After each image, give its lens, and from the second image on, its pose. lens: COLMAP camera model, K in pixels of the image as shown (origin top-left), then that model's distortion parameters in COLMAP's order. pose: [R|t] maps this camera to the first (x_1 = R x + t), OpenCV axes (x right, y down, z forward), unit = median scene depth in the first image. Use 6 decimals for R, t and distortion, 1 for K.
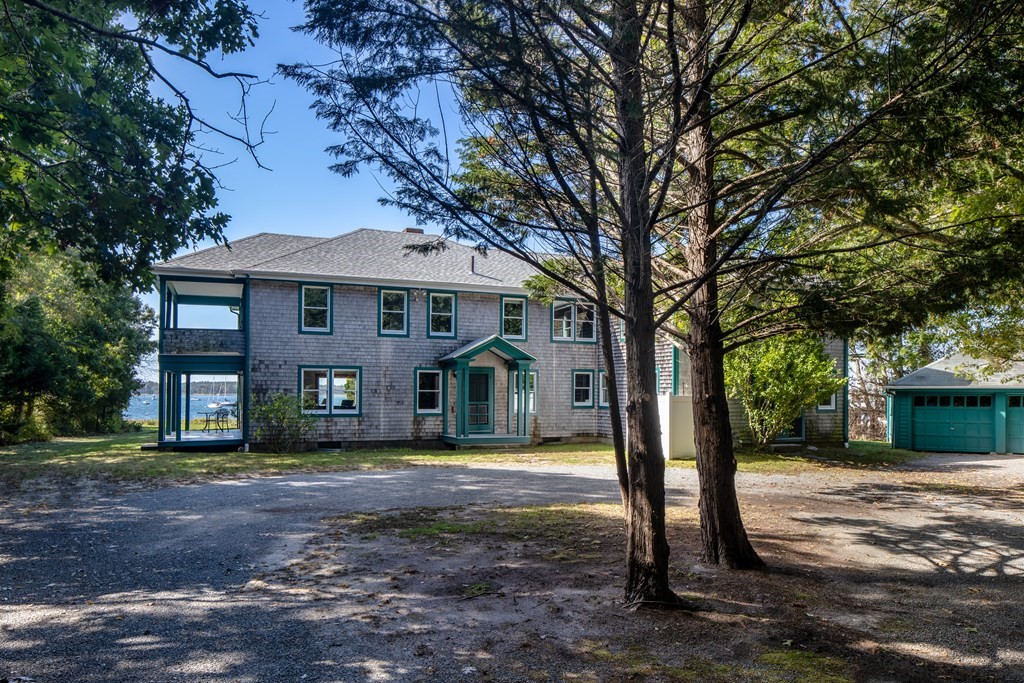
lens RADIAL K [[736.3, 0, 512.0], [0, 736.3, 341.5], [0, 0, 1]] dist [-0.003906, -0.000602]
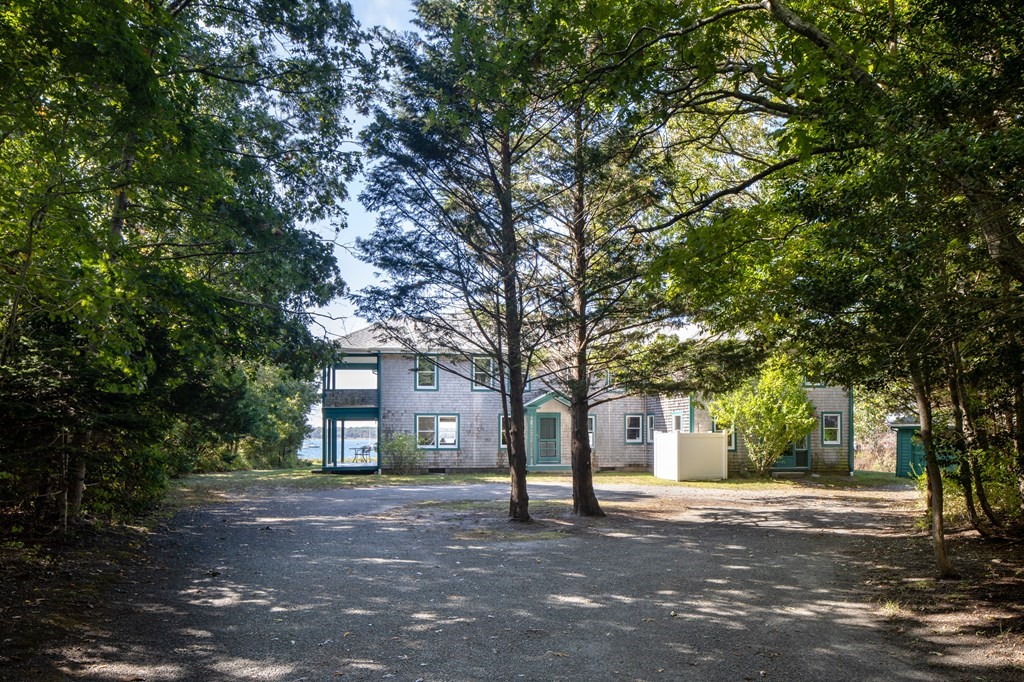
lens RADIAL K [[736.3, 0, 512.0], [0, 736.3, 341.0], [0, 0, 1]] dist [-0.003906, -0.000602]
pose [[0.979651, -0.031605, -0.198204, 0.158913], [0.019782, 0.997920, -0.061351, -0.014314], [0.199731, 0.056182, 0.978239, -0.316068]]
